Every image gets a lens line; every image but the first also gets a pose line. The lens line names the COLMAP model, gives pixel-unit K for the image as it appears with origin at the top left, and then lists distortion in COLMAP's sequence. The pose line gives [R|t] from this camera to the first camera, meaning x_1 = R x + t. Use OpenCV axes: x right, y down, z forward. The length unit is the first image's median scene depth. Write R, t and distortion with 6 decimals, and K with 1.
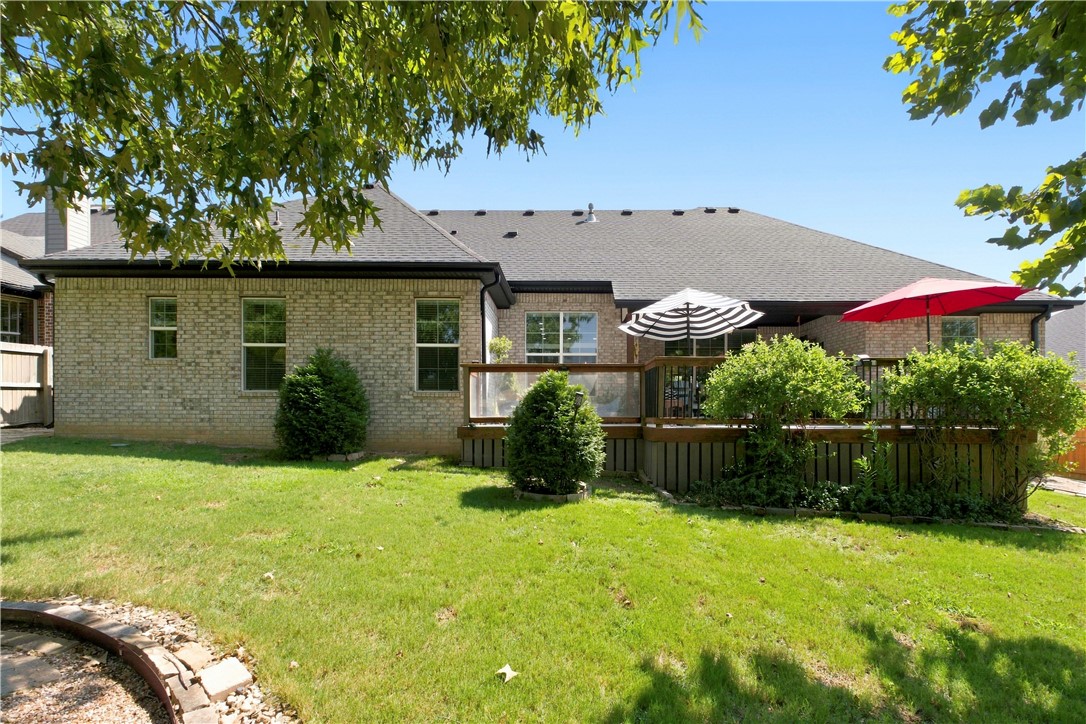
lens RADIAL K [[466.6, 0, 551.5], [0, 466.6, 410.2], [0, 0, 1]] dist [0.003204, 0.000090]
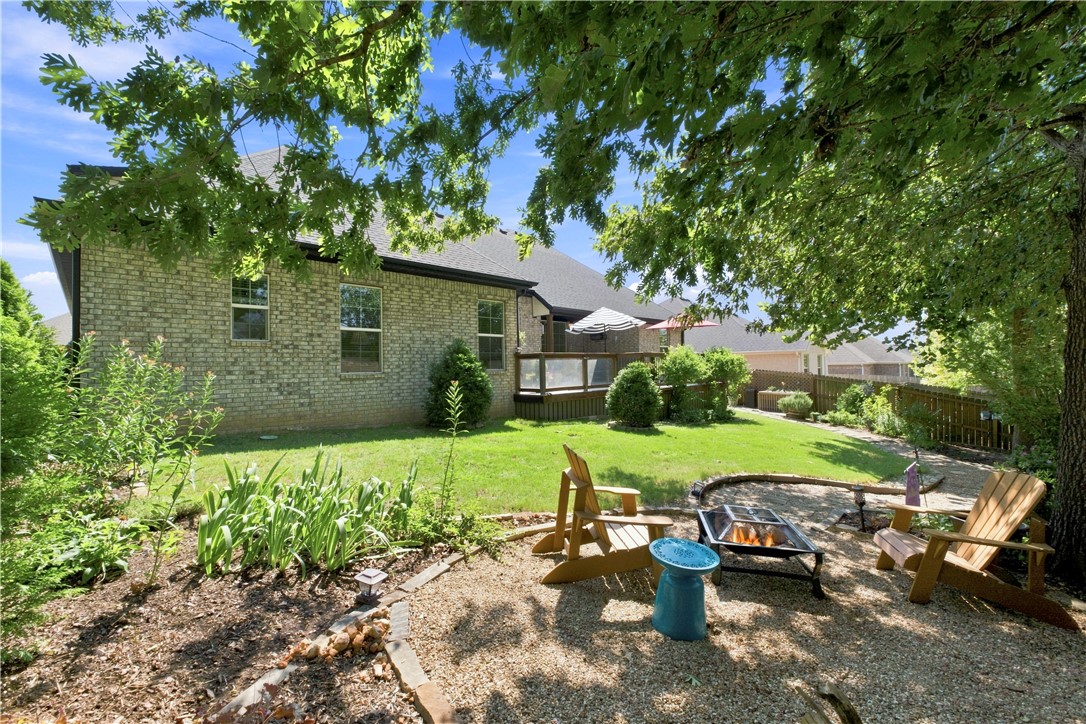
lens RADIAL K [[466.6, 0, 544.9], [0, 466.6, 361.3], [0, 0, 1]] dist [0.003204, 0.000090]
pose [[0.693857, -0.007643, 0.720072, -1.094485], [0.010227, 0.999947, 0.000759, -0.064439], [-0.720040, 0.006837, 0.693899, -0.037193]]
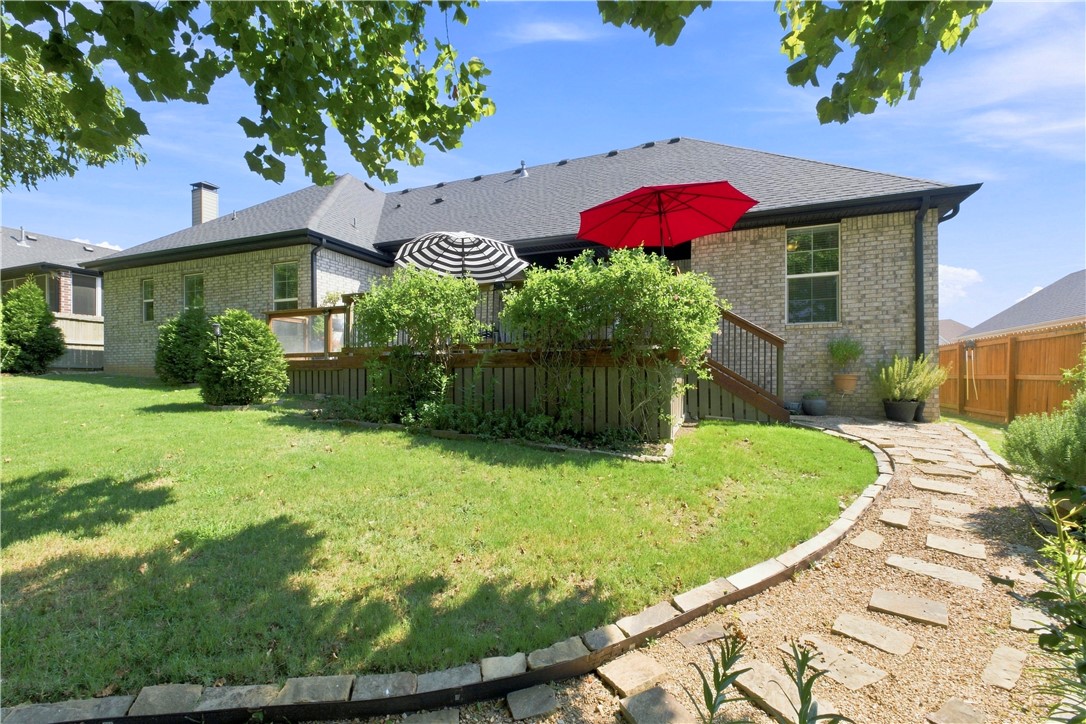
lens RADIAL K [[466.6, 0, 543.0], [0, 466.6, 365.0], [0, 0, 1]] dist [0.003204, 0.000090]
pose [[0.932611, -0.014073, -0.360609, 0.855335], [0.007065, 0.999760, -0.020743, 0.066998], [0.360815, 0.016797, 0.932486, 0.081253]]
